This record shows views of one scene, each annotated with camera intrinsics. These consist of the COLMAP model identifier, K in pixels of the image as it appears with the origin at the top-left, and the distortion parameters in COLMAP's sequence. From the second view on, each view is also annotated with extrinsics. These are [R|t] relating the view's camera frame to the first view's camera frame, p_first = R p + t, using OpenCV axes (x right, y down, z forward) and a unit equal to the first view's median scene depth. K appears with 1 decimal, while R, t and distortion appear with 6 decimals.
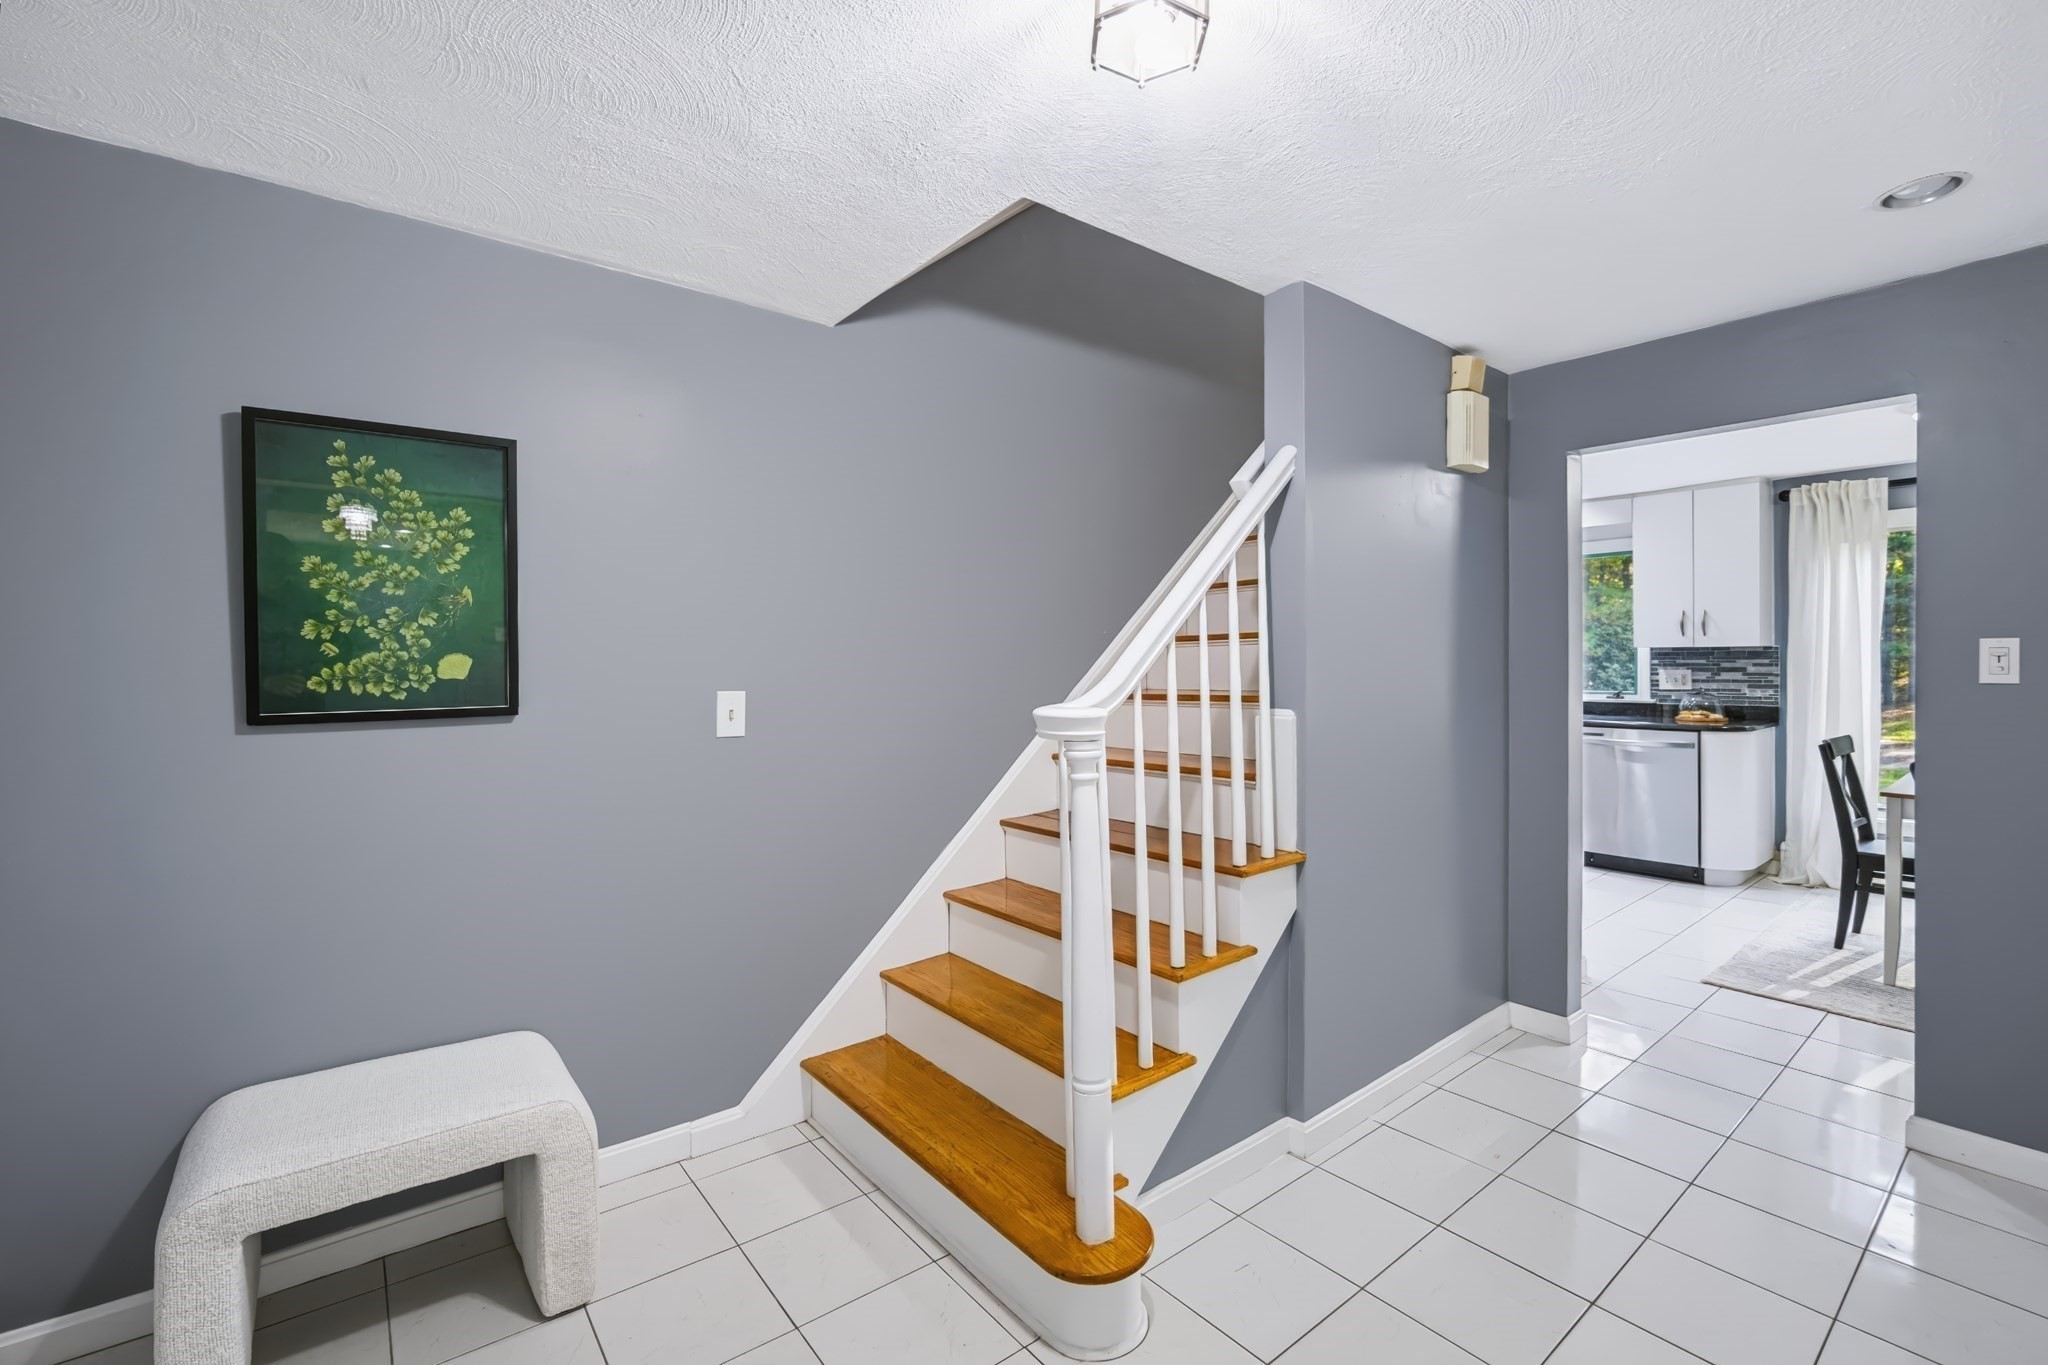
lens RADIAL K [[885.4, 0, 1026.8], [0, 885.4, 679.4], [0, 0, 1]] dist [-0.017733, 0.001742]
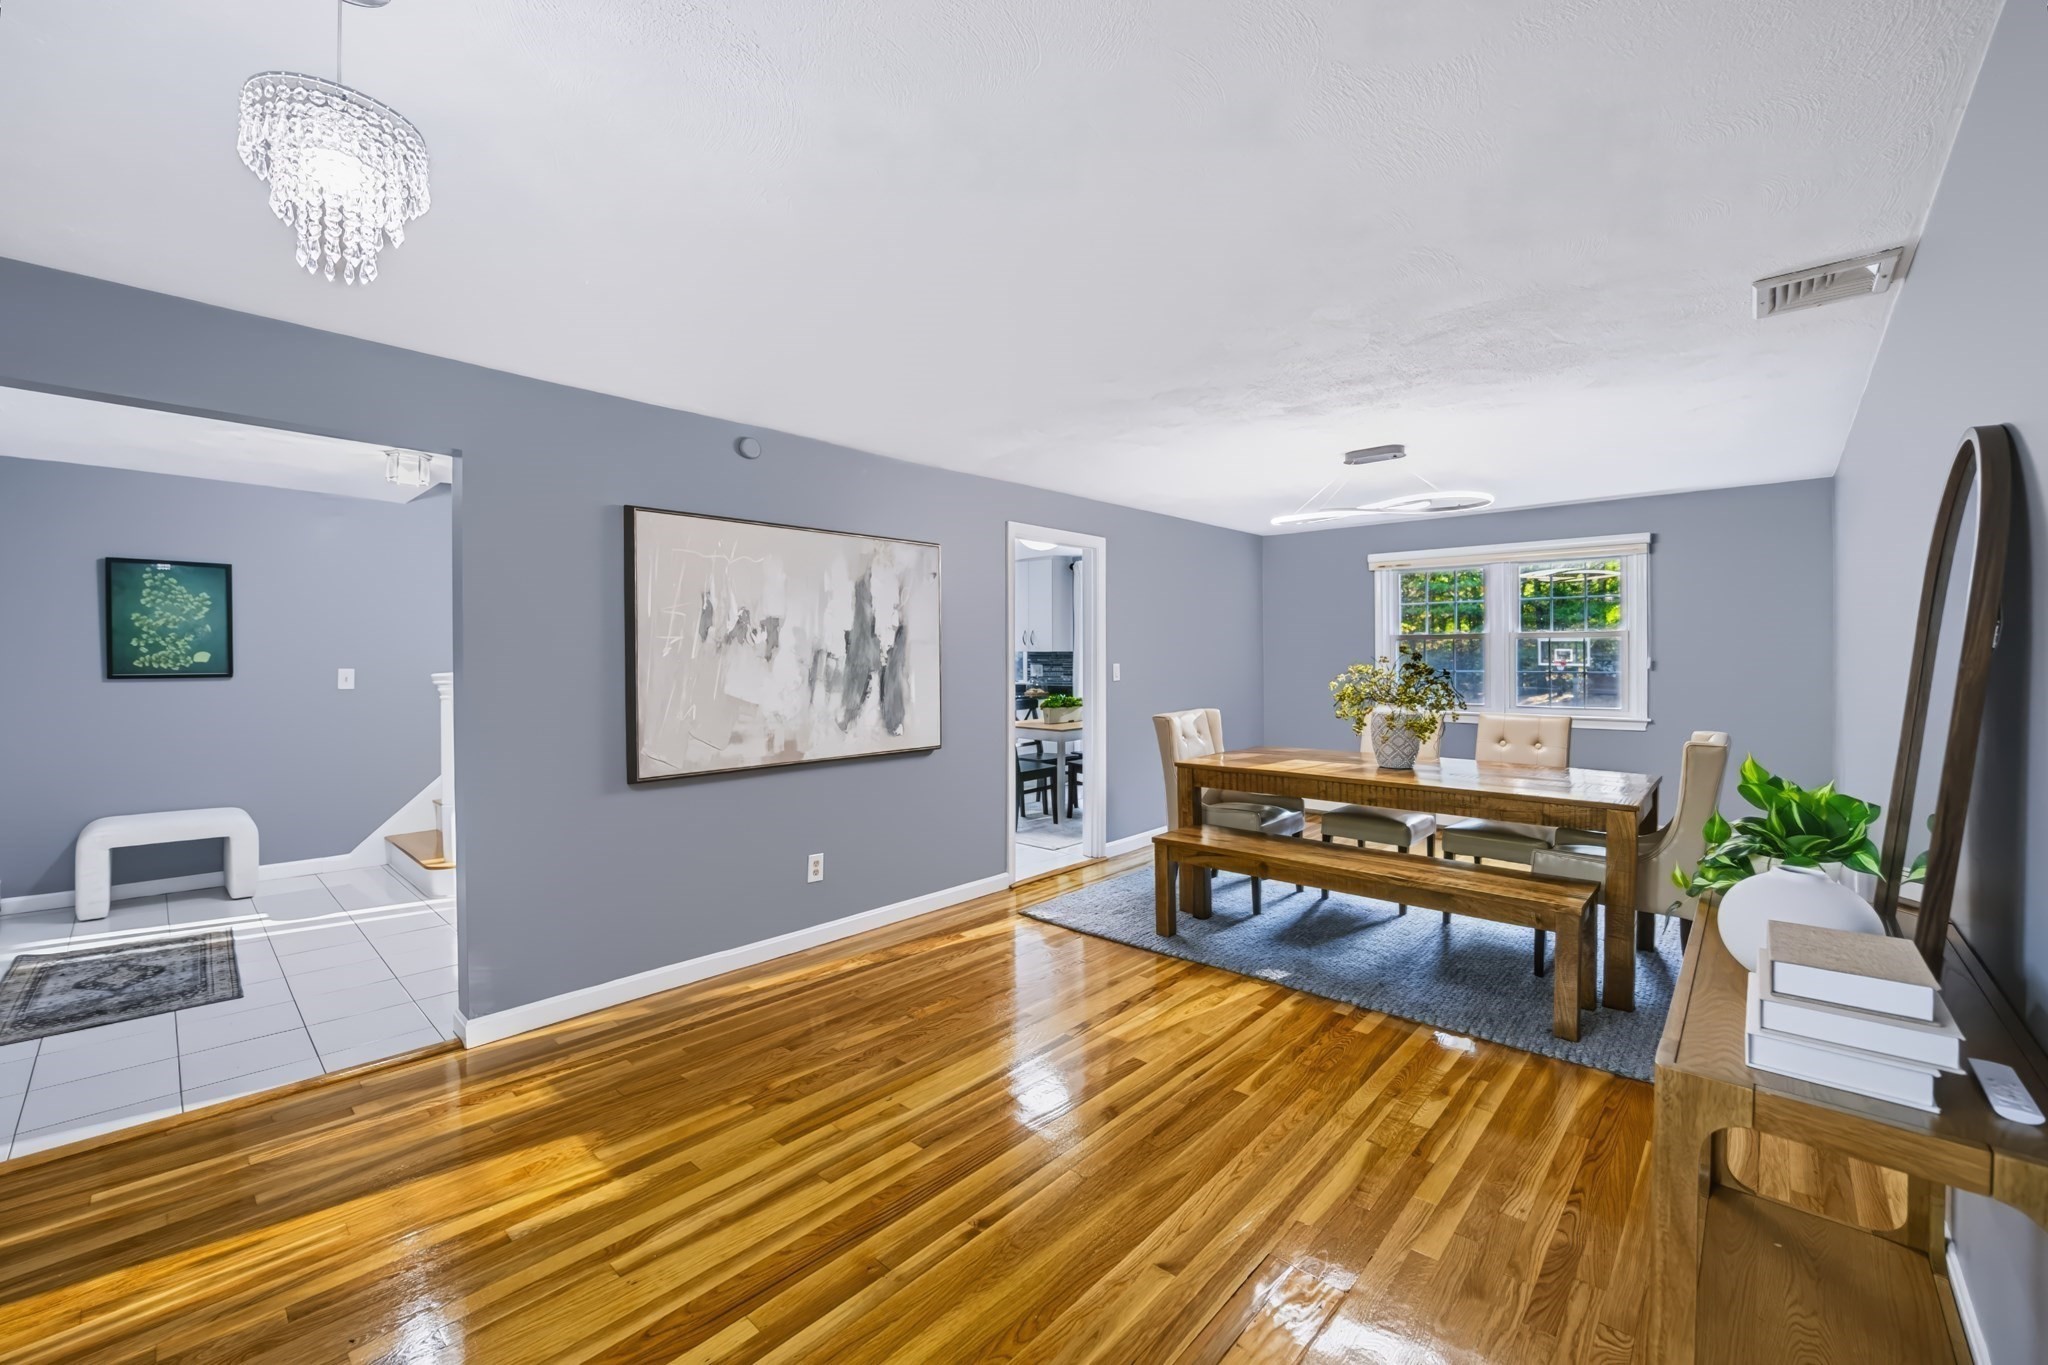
lens RADIAL K [[830.2, 0, 1031.2], [0, 830.2, 676.0], [0, 0, 1]] dist [-0.018882, 0.002317]
pose [[0.987930, 0.003800, 0.154852, 0.552126], [-0.003757, 0.999993, -0.000573, 0.013246], [-0.154853, -0.000016, 0.987938, -0.692098]]
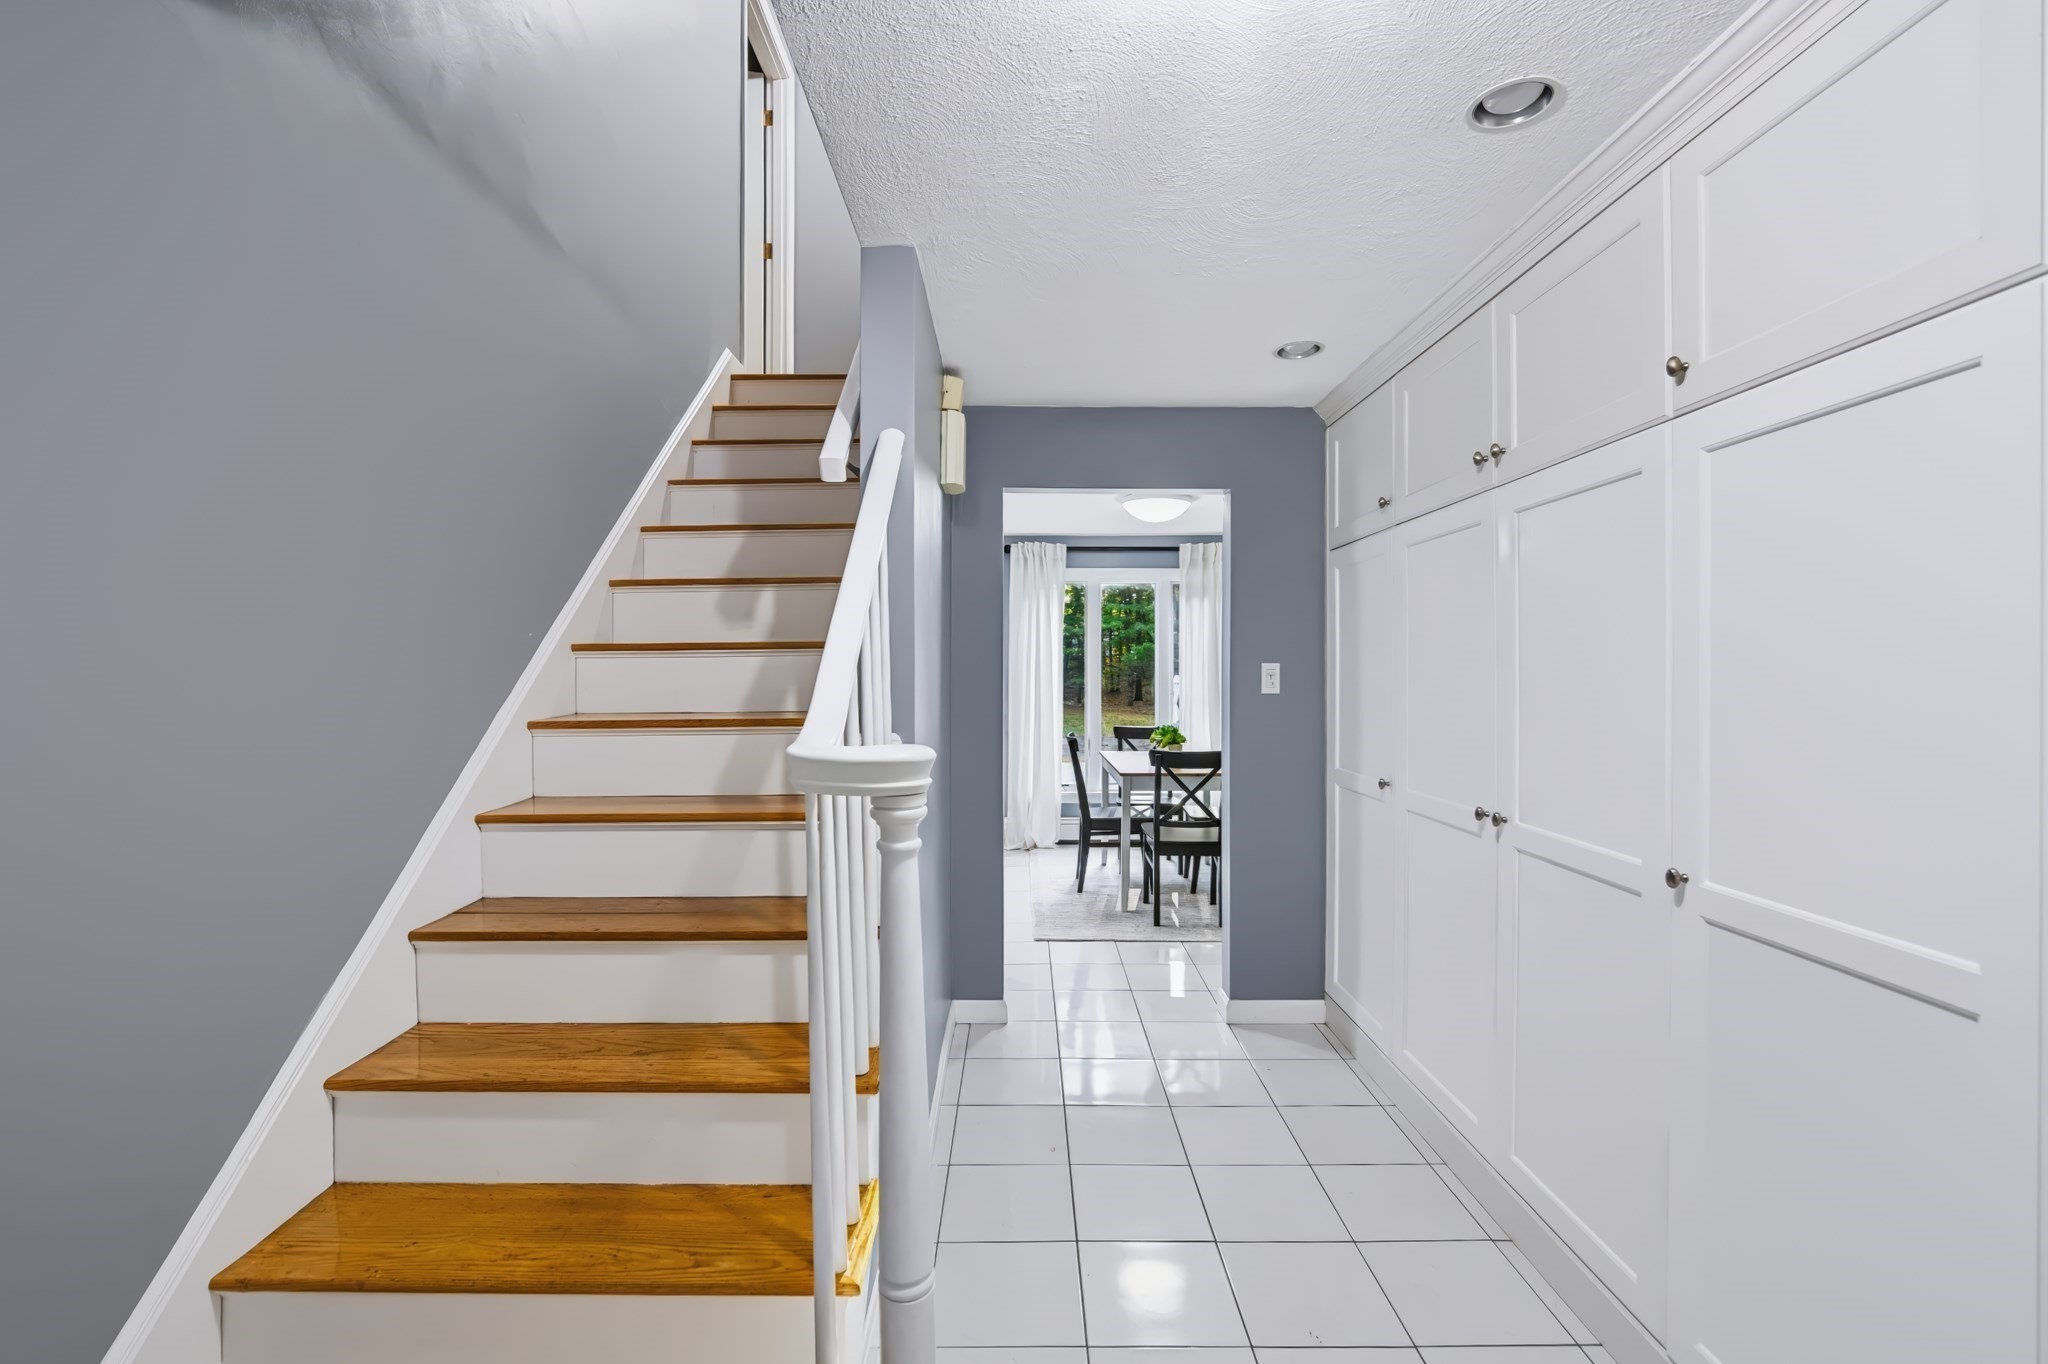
lens RADIAL K [[885.4, 0, 1023.3], [0, 885.4, 682.0], [0, 0, 1]] dist [-0.017733, 0.001742]
pose [[0.624916, -0.001357, 0.780691, -0.147041], [0.011440, 0.999907, -0.007420, -0.003536], [-0.780608, 0.013568, 0.624874, 0.174468]]
